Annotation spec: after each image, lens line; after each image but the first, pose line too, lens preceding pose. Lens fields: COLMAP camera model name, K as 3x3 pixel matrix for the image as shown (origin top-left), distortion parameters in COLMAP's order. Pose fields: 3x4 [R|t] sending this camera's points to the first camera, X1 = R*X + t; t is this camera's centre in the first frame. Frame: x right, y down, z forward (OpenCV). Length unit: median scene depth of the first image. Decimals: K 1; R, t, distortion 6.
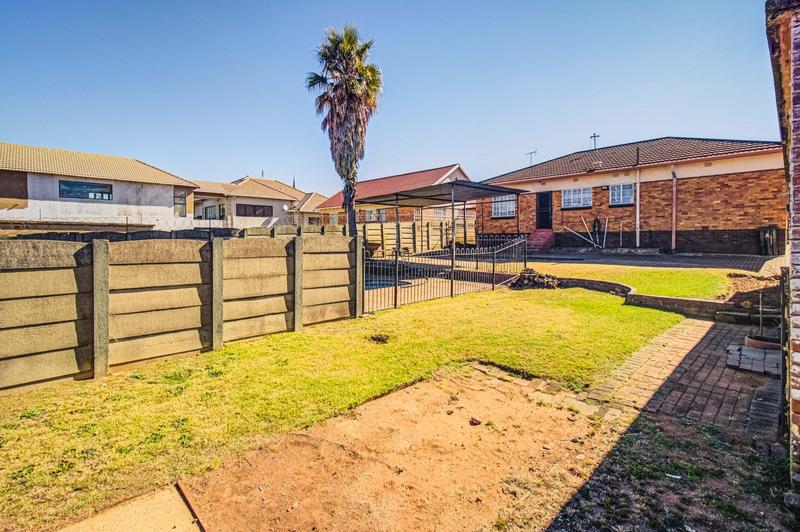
lens RADIAL K [[380.0, 0, 398.6], [0, 380.0, 244.6], [0, 0, 1]] dist [0.017469, -0.001195]
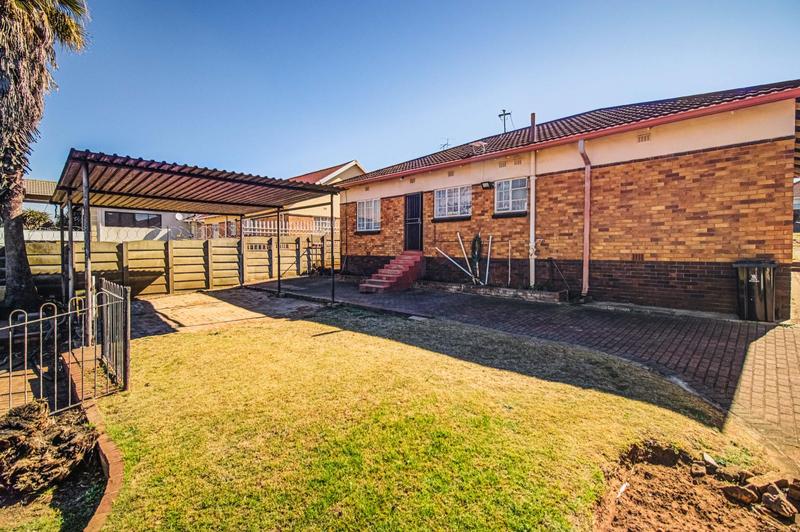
lens RADIAL K [[375.8, 0, 396.3], [0, 375.8, 253.7], [0, 0, 1]] dist [0.023107, -0.000983]
pose [[0.999984, 0.005372, 0.001840, 0.410615], [-0.005366, 0.999981, -0.002967, -0.039665], [-0.001856, 0.002957, 0.999994, 0.421692]]
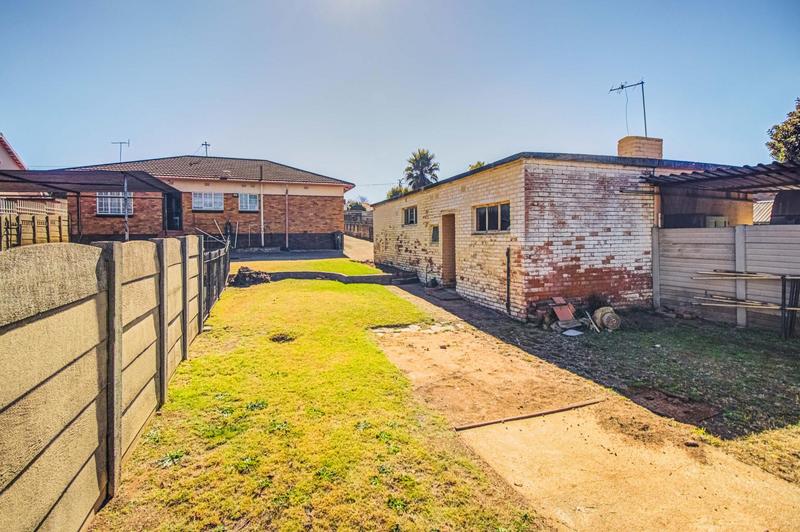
lens RADIAL K [[371.5, 0, 397.8], [0, 371.5, 242.0], [0, 0, 1]] dist [0.003287, 0.000178]
pose [[0.409030, -0.009612, 0.912470, -0.286901], [0.020427, 0.999790, 0.001375, -0.000325], [-0.912292, 0.018077, 0.409141, 0.108117]]
